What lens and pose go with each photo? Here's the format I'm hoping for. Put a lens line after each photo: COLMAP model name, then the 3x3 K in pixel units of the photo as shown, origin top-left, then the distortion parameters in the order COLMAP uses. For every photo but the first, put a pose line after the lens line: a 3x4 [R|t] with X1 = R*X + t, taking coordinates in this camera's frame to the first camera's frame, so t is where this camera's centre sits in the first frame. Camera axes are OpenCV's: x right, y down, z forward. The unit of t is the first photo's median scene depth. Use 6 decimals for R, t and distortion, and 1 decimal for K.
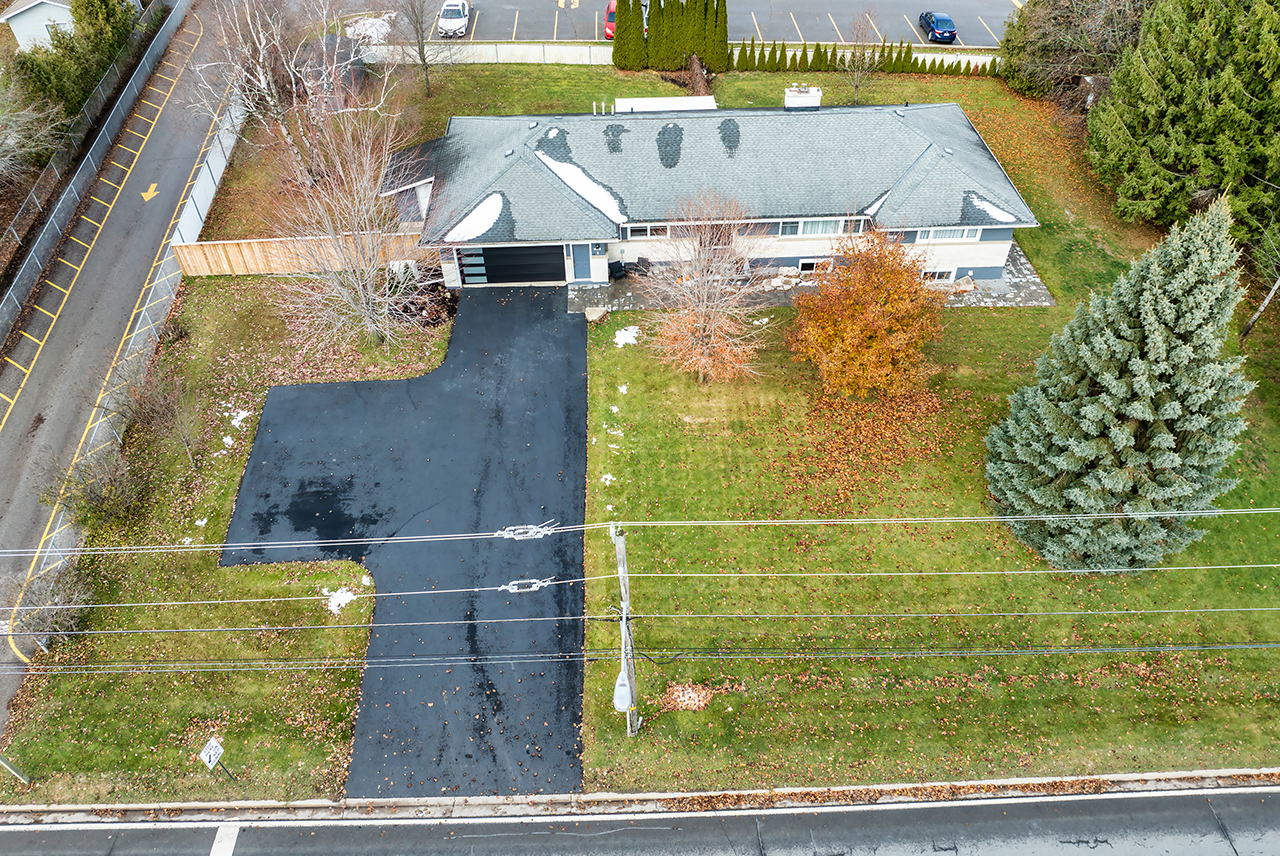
lens RADIAL K [[901.6, 0, 640.0], [0, 901.6, 428.0], [0, 0, 1]] dist [-0.063786, 0.035758]
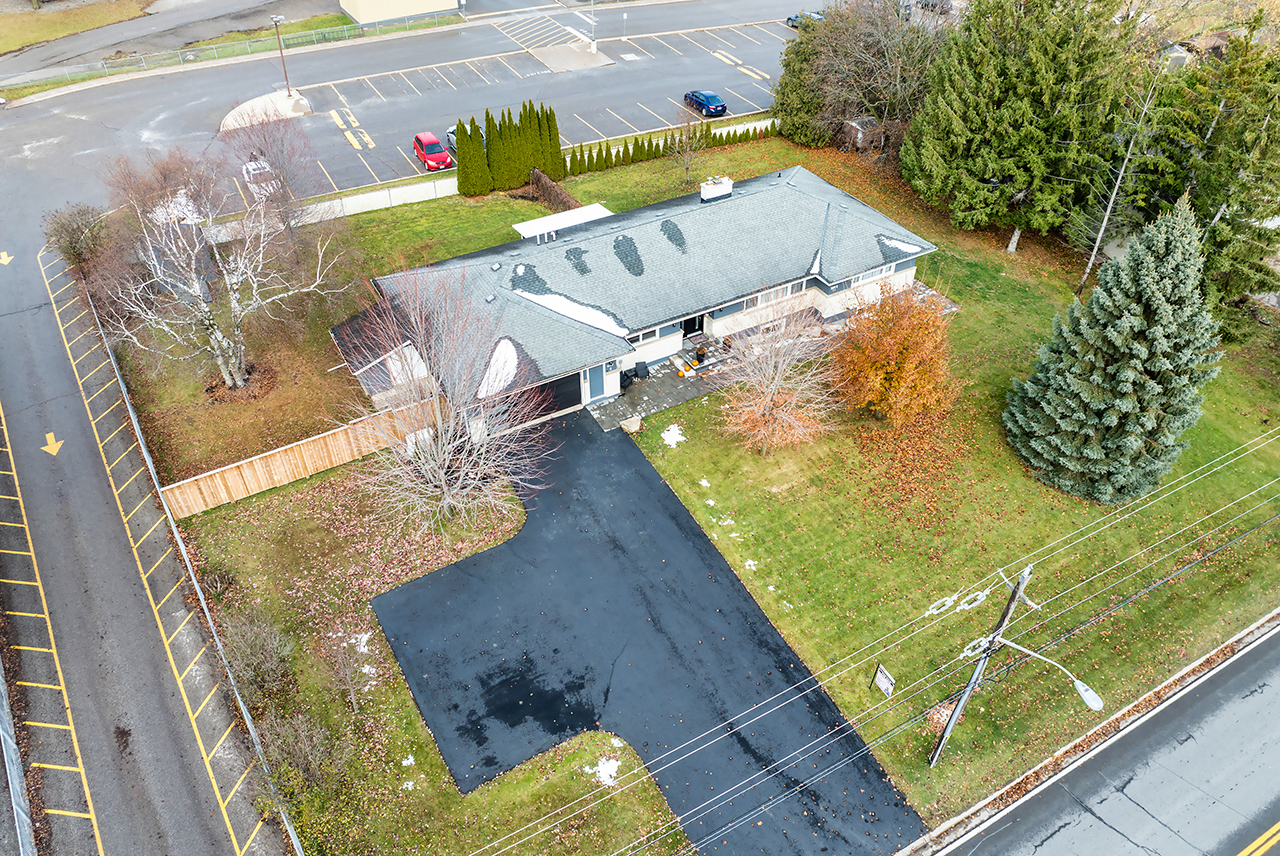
lens RADIAL K [[901.6, 0, 640.0], [0, 901.6, 428.0], [0, 0, 1]] dist [-0.063786, 0.035758]
pose [[0.891043, -0.291023, 0.348349, -0.400345], [0.318085, 0.947812, -0.021794, -0.096792], [-0.323827, 0.130224, 0.937111, 0.021259]]
